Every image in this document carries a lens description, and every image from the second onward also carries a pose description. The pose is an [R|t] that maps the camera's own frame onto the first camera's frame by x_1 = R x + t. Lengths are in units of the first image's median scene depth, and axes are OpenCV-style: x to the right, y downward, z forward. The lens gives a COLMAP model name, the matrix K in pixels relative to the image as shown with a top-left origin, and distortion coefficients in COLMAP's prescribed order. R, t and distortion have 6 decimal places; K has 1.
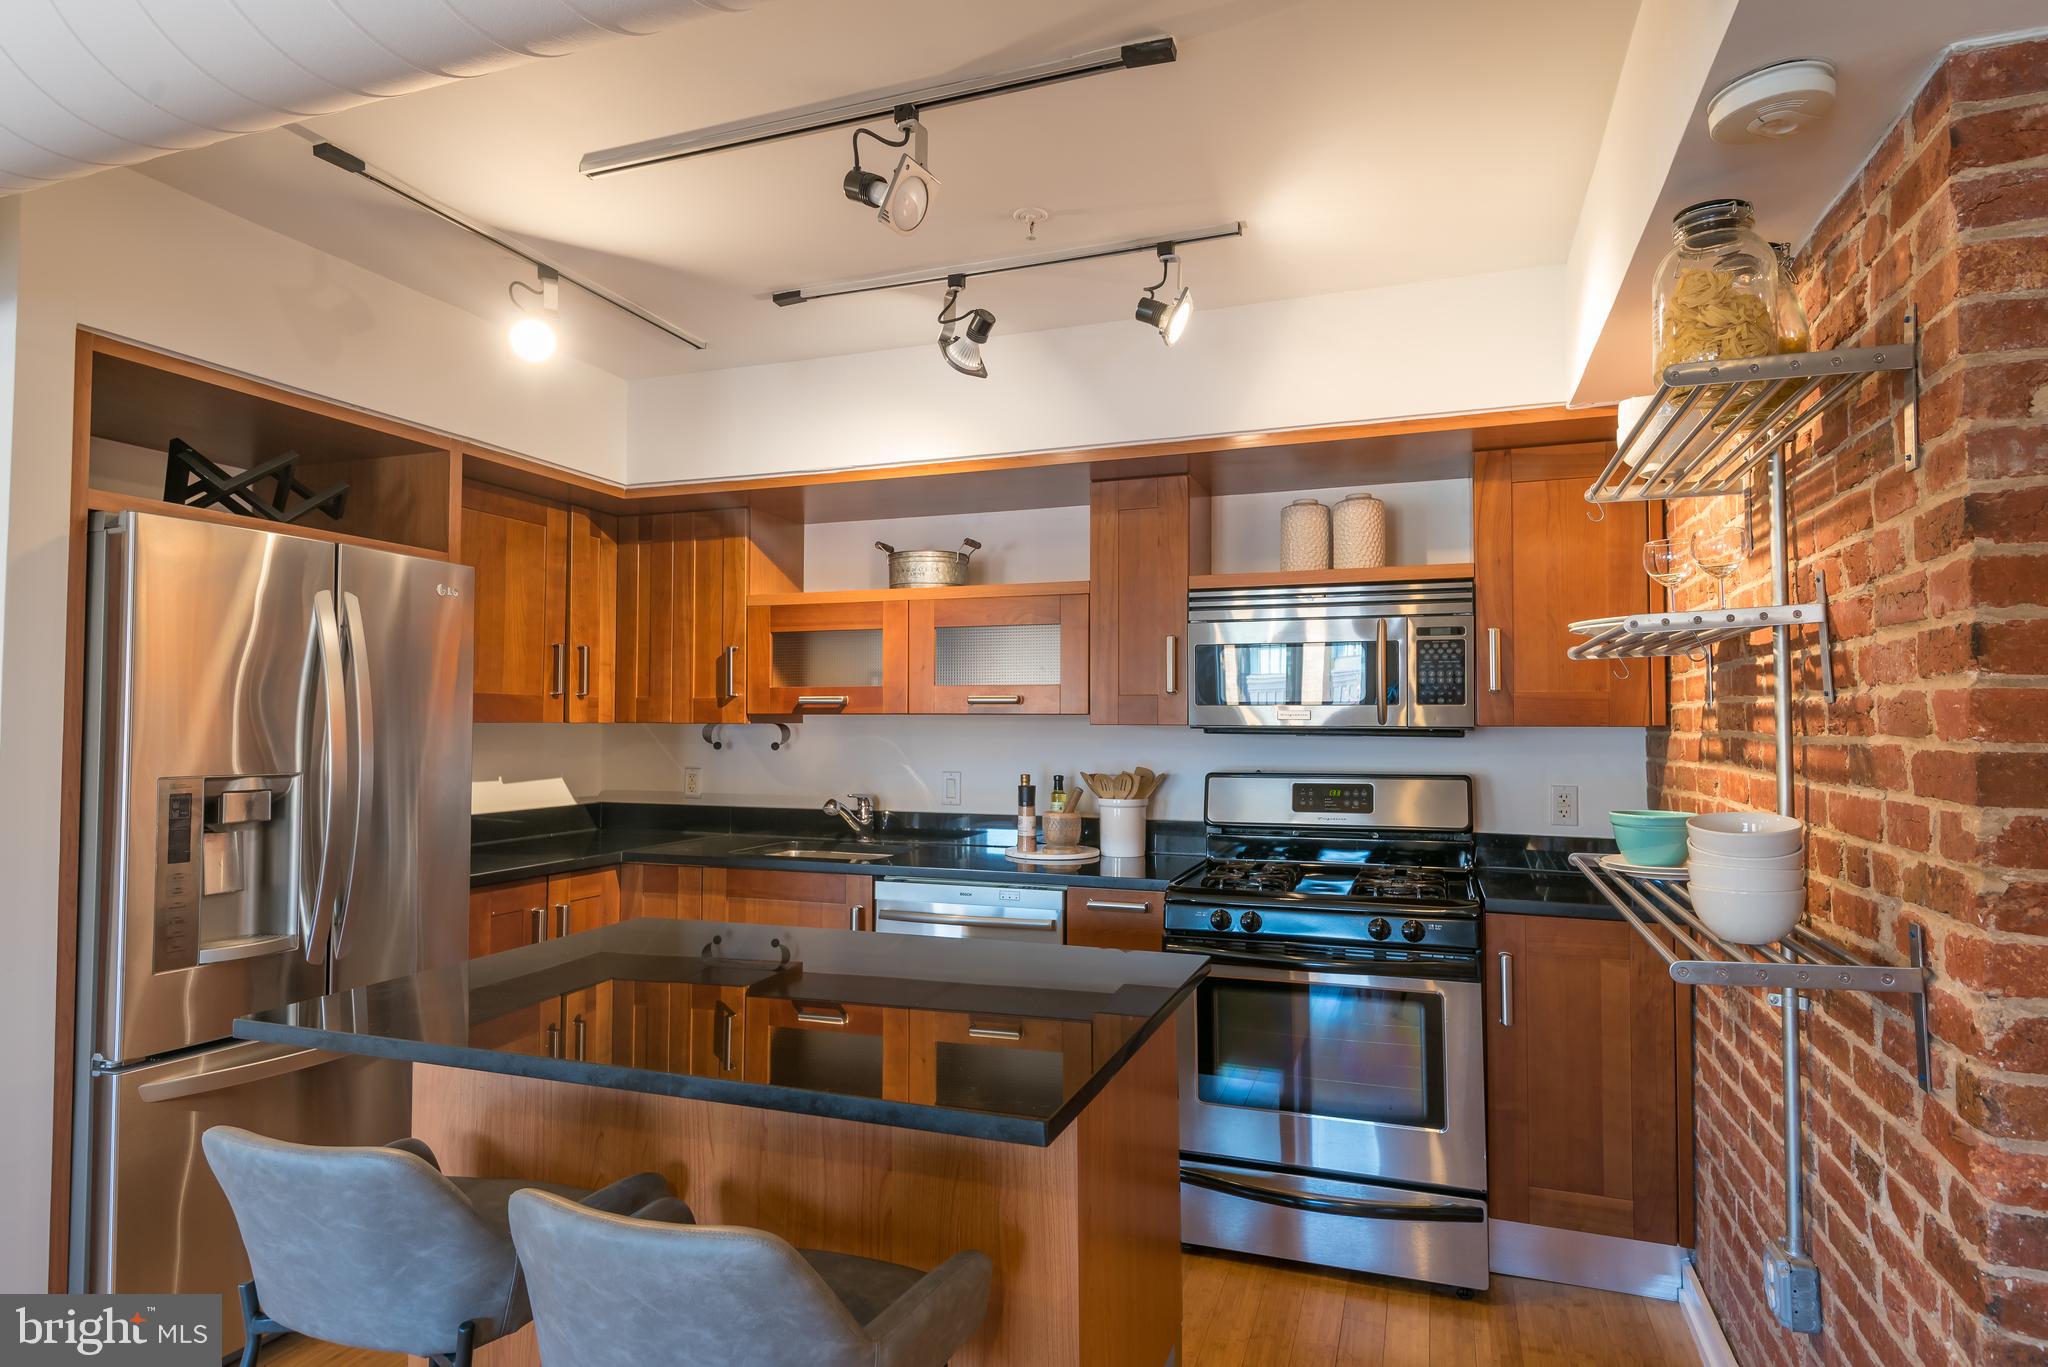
lens RADIAL K [[1121.5, 0, 1034.5], [0, 1121.5, 684.4], [0, 0, 1]] dist [0.022958, -0.014430]
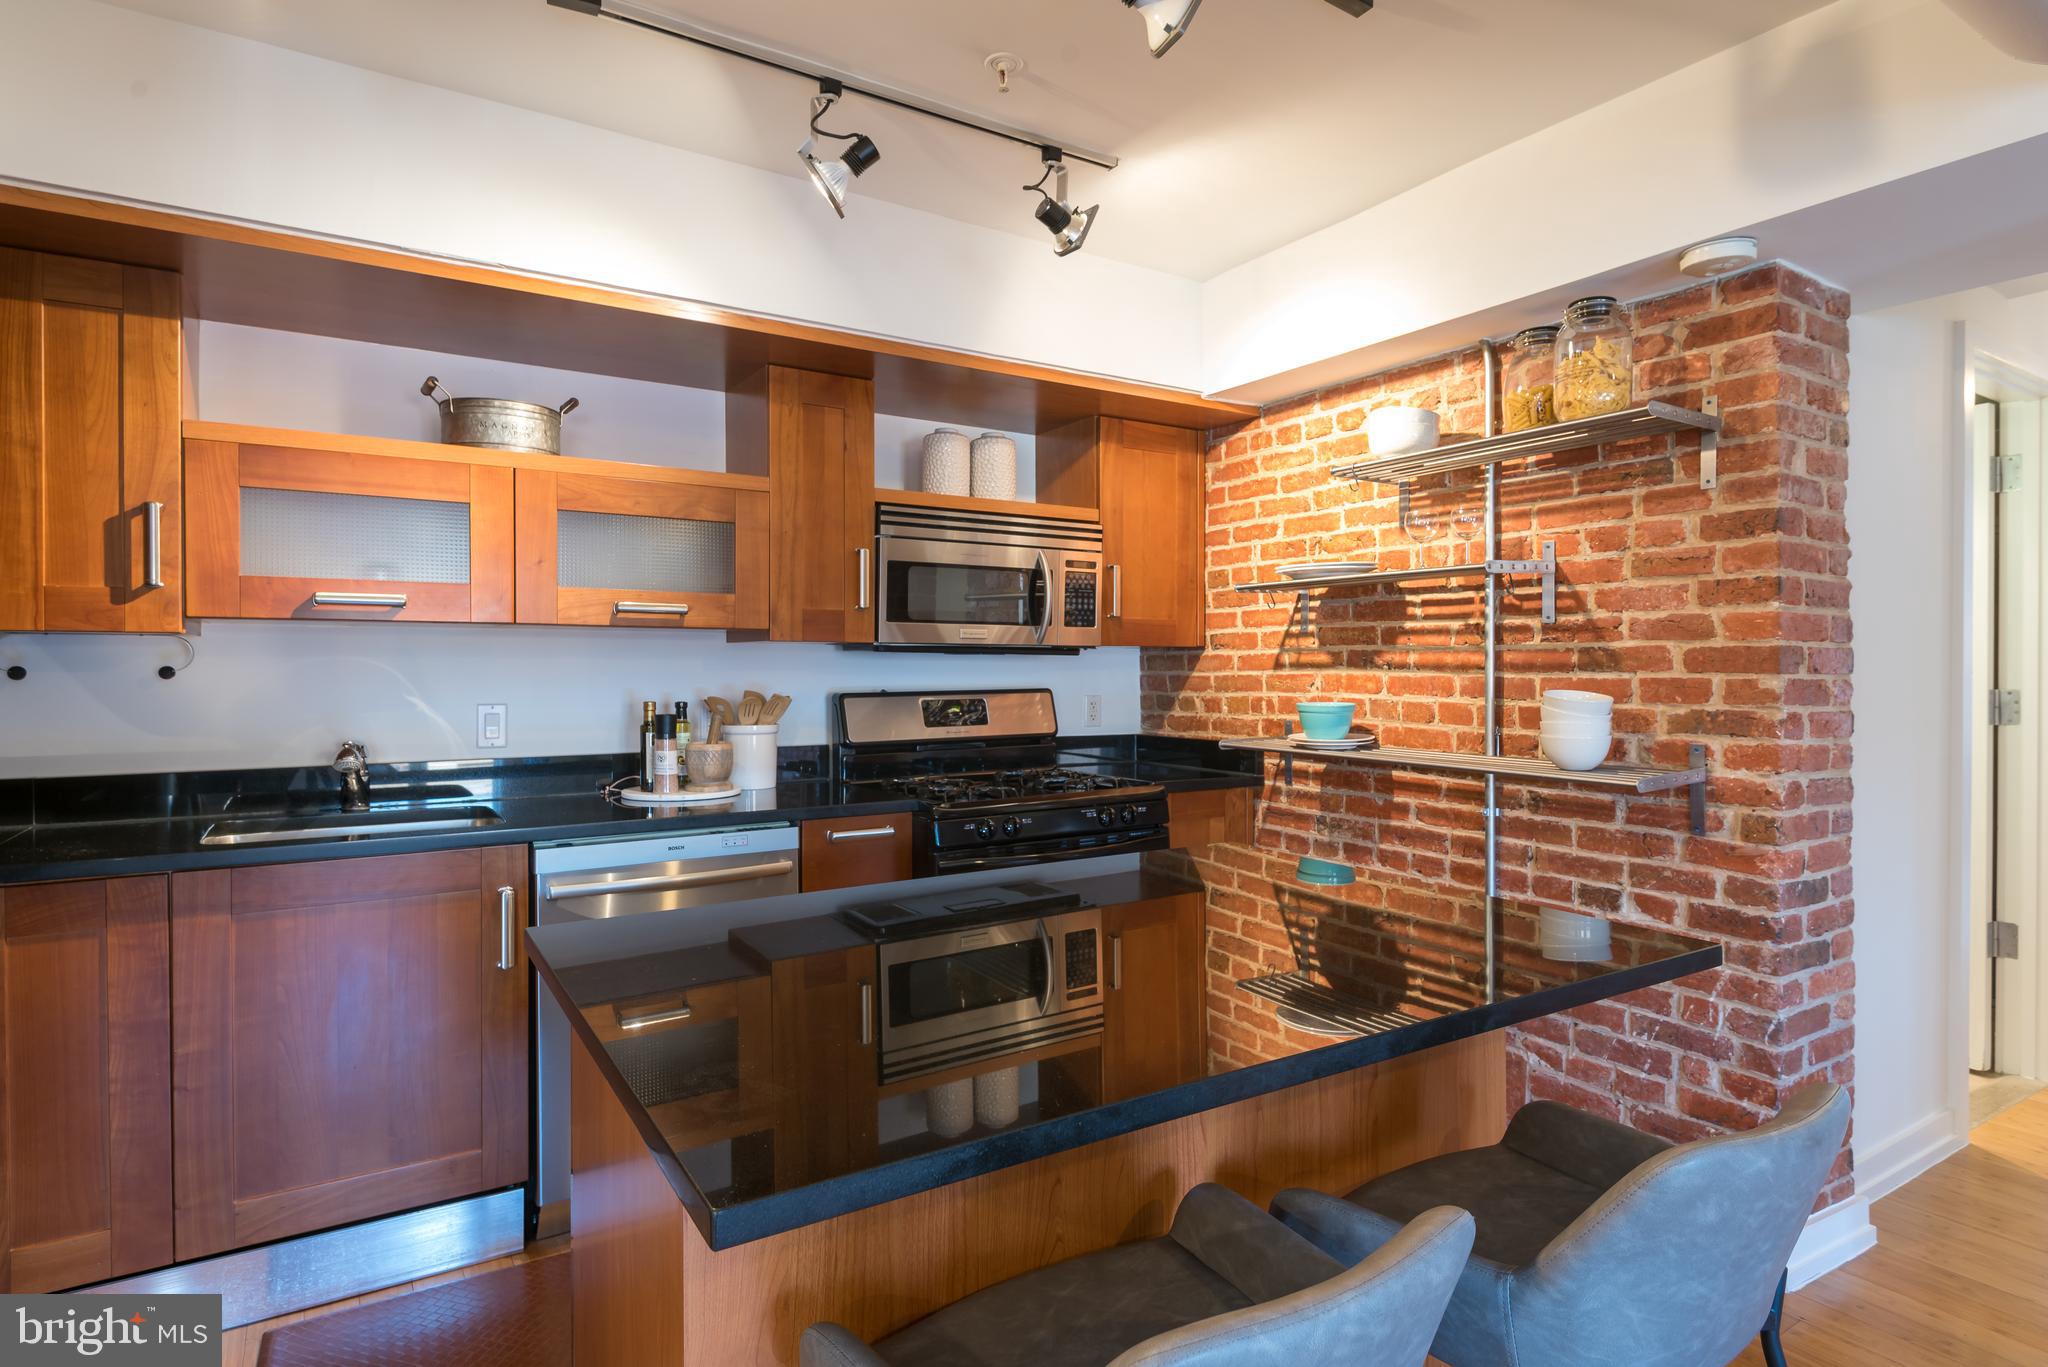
lens RADIAL K [[1046.5, 0, 1035.8], [0, 1046.5, 676.9], [0, 0, 1]] dist [0.018739, -0.009054]
pose [[0.617309, -0.009620, 0.786662, -0.605516], [-0.026041, 0.999127, 0.032652, 0.040530], [-0.786290, -0.040642, 0.616520, 0.411491]]
